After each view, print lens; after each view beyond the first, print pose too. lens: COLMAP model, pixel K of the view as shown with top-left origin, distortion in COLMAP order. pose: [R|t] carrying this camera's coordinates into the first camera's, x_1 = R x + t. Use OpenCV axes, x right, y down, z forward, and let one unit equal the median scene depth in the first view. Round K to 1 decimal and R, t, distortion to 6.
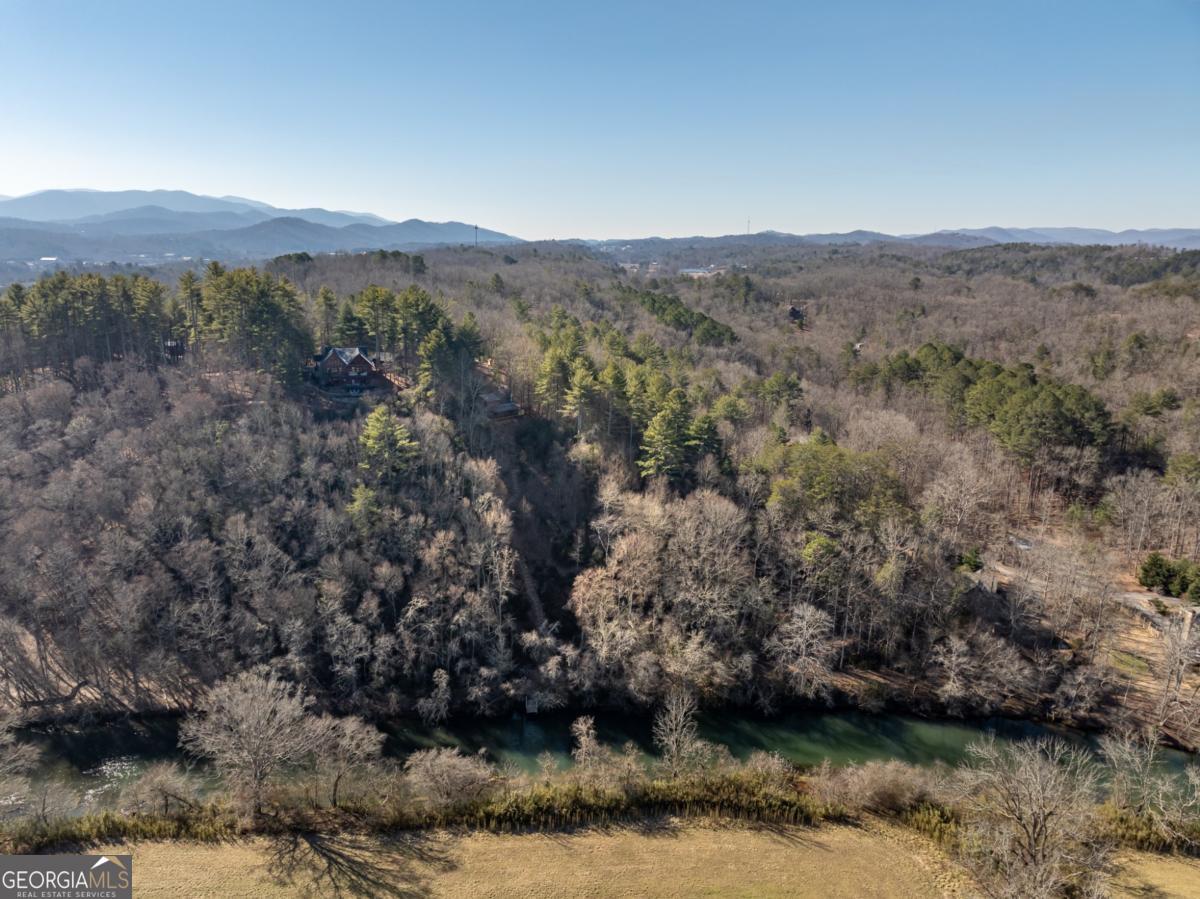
lens RADIAL K [[853.9, 0, 587.1], [0, 853.9, 453.1], [0, 0, 1]] dist [-0.035095, -0.006976]
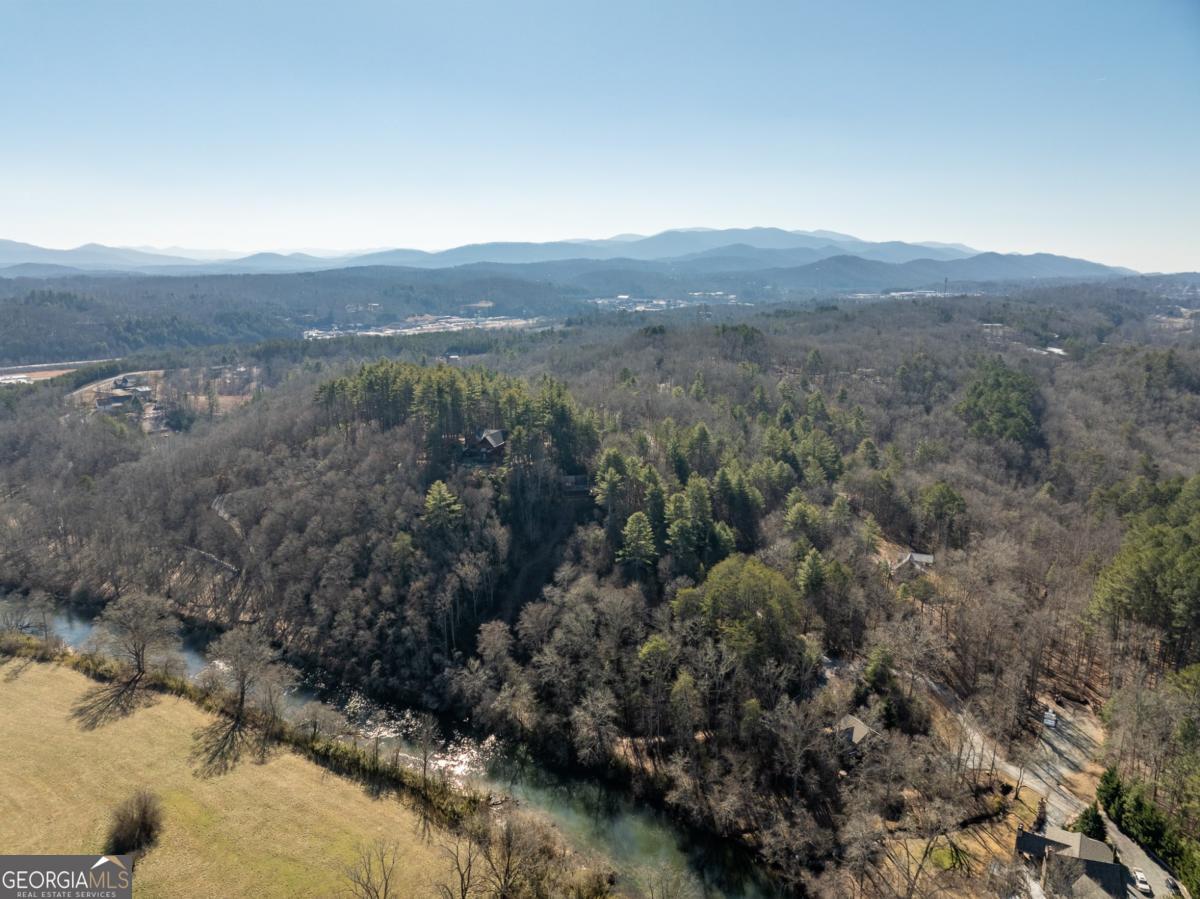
lens RADIAL K [[853.9, 0, 587.1], [0, 853.9, 453.1], [0, 0, 1]] dist [-0.035095, -0.006976]
pose [[0.790349, 0.114580, -0.601847, 0.956328], [-0.134420, 0.990850, 0.012116, -0.173986], [0.597729, 0.071324, 0.798519, -0.014291]]
